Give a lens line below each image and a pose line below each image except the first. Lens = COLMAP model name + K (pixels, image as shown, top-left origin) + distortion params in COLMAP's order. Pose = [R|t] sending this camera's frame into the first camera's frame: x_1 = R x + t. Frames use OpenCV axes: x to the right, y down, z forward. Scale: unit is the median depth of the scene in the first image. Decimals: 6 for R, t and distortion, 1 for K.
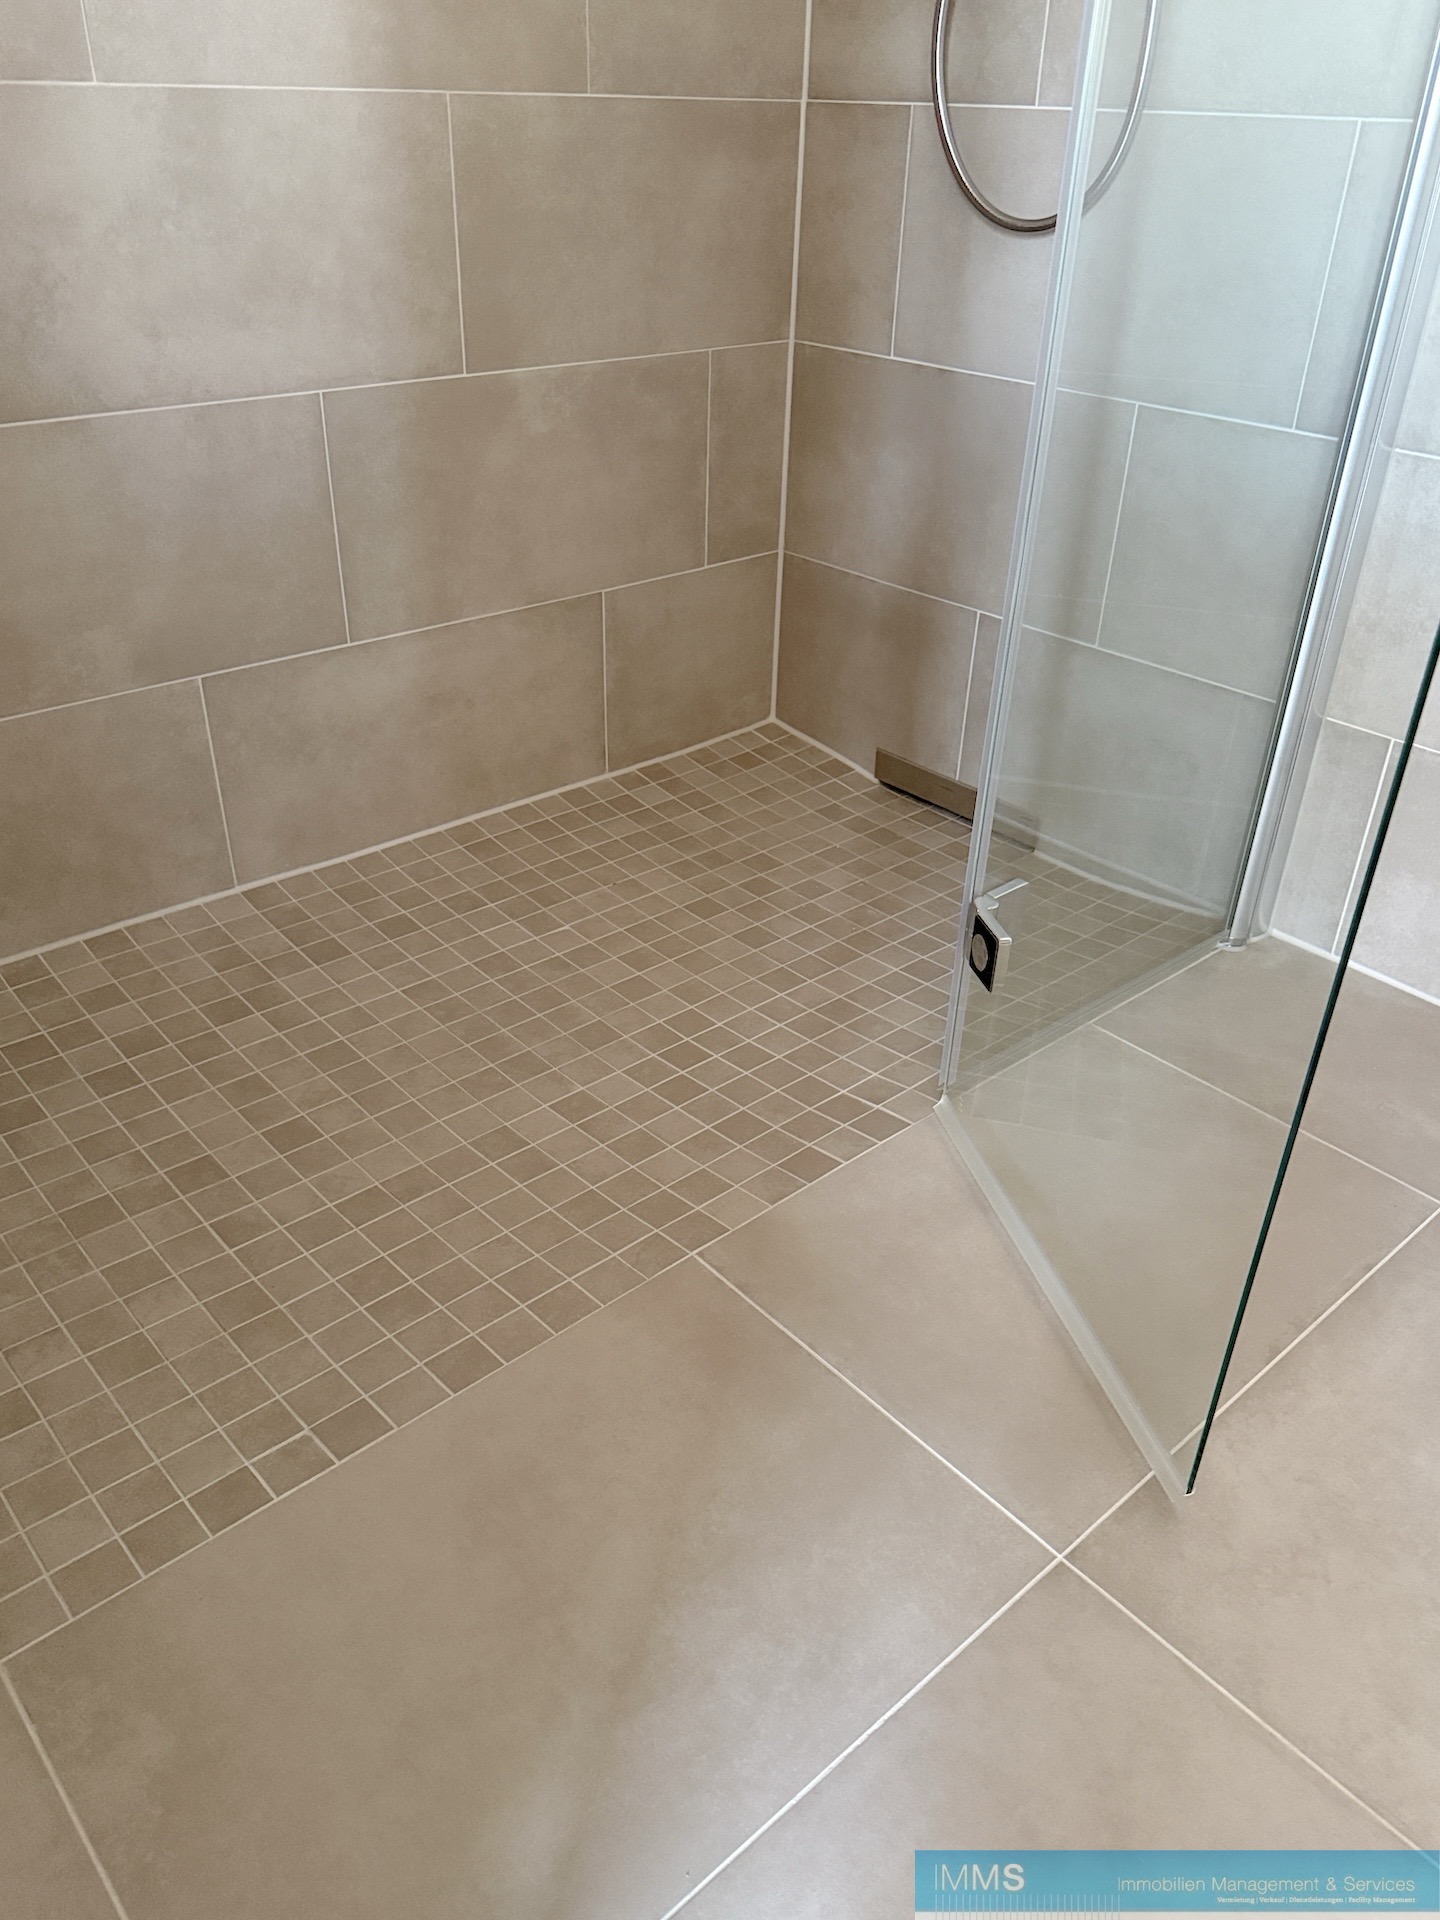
lens RADIAL K [[1427.1, 0, 705.2], [0, 1427.1, 953.3], [0, 0, 1]] dist [0.064891, -0.099766]
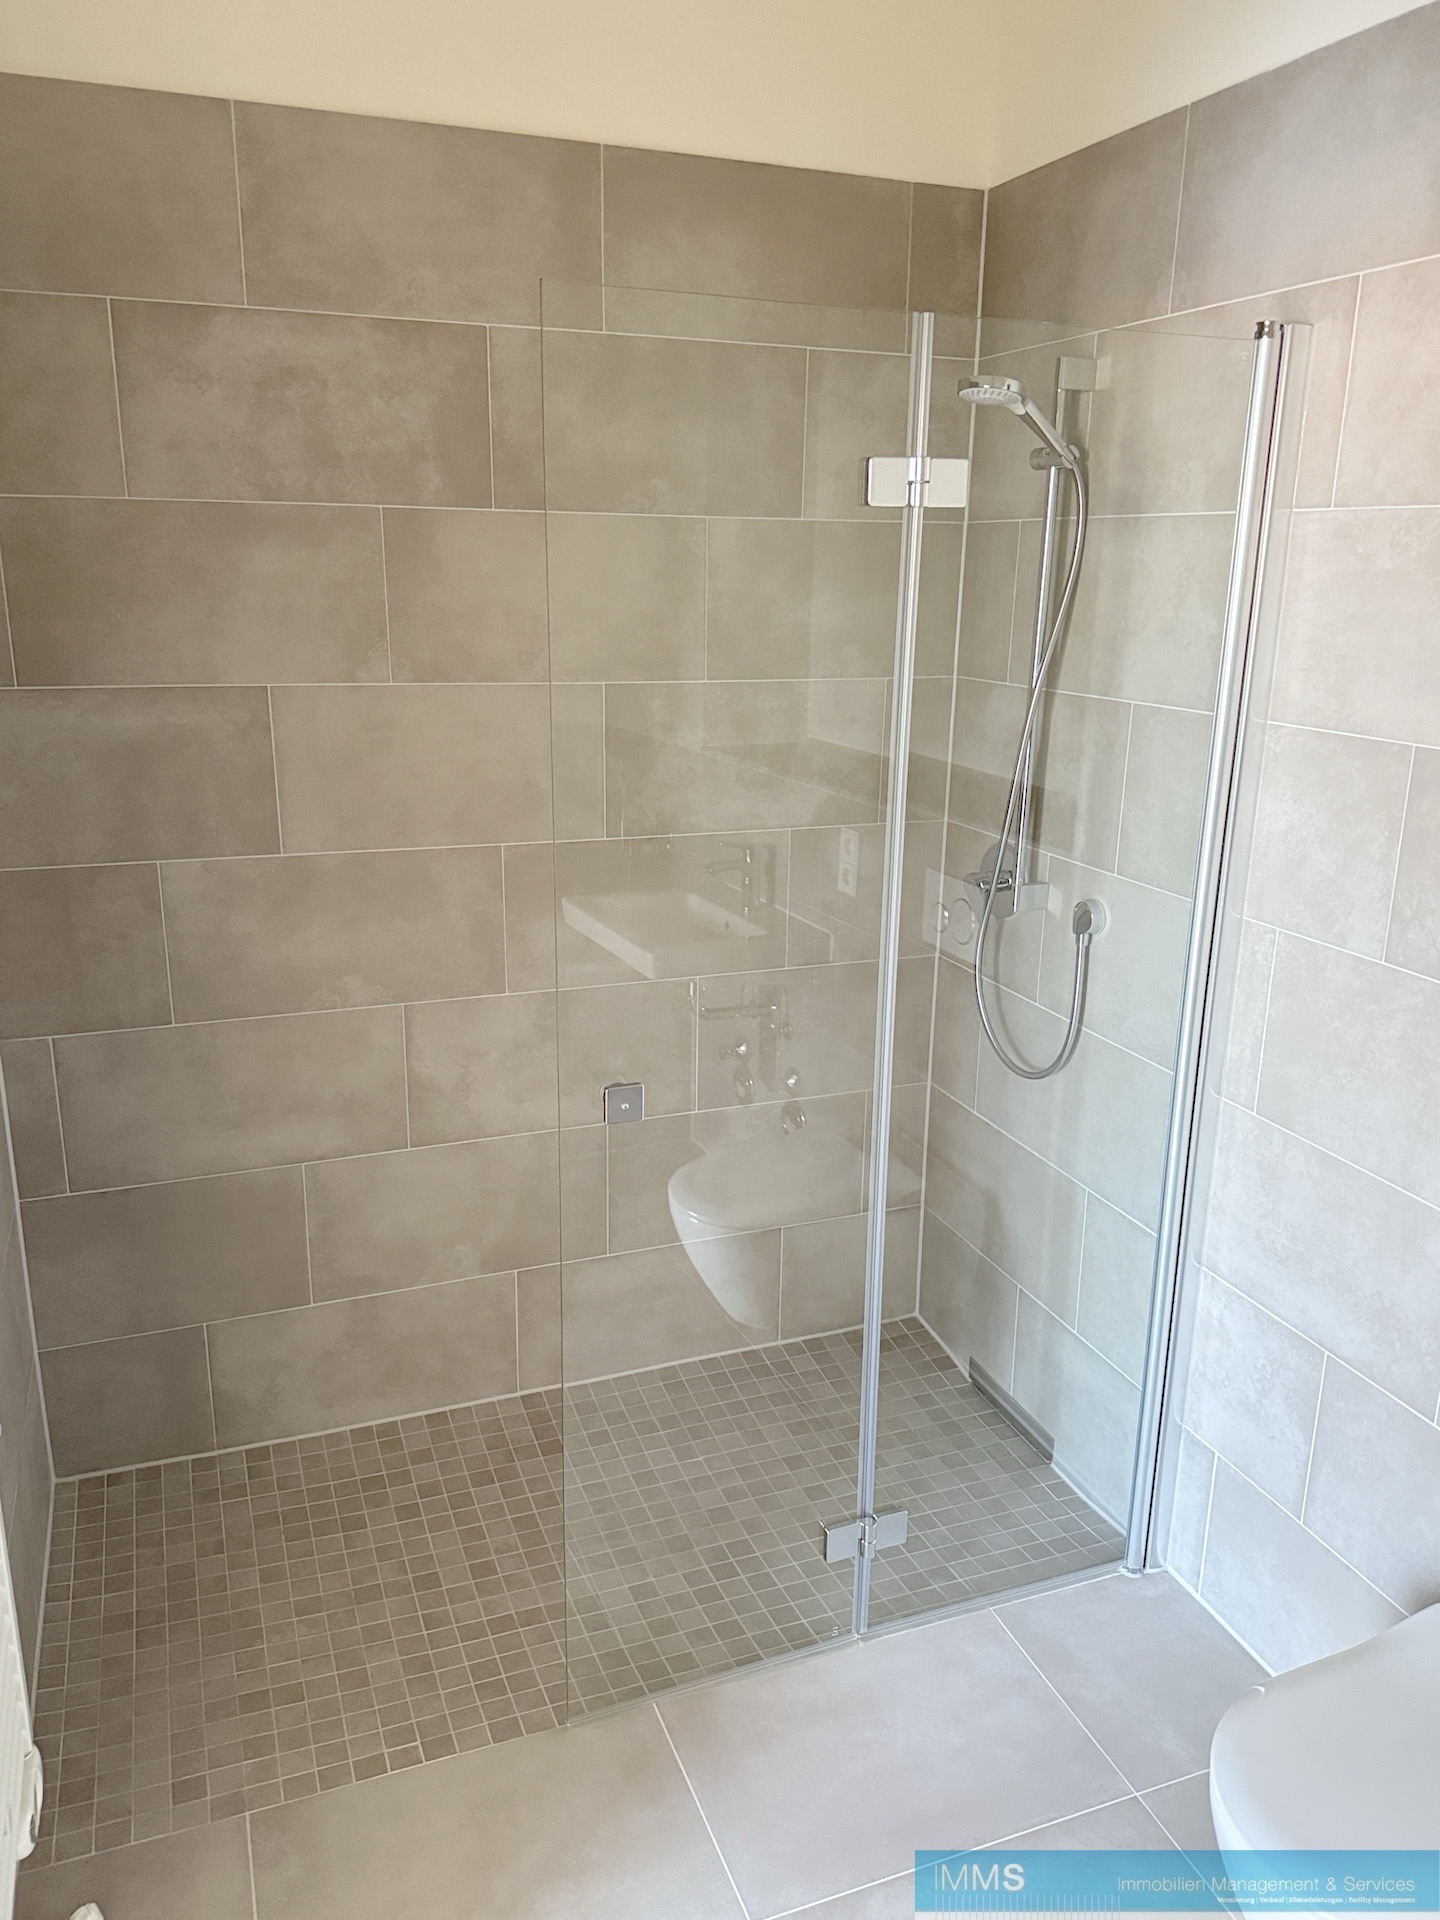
lens RADIAL K [[1427.1, 0, 725.1], [0, 1427.1, 955.8], [0, 0, 1]] dist [0.064891, -0.099766]
pose [[0.939243, 0.089055, -0.331499, 0.442161], [-0.172514, 0.957395, -0.231591, -0.205339], [0.296751, 0.274709, 0.914589, -0.637570]]
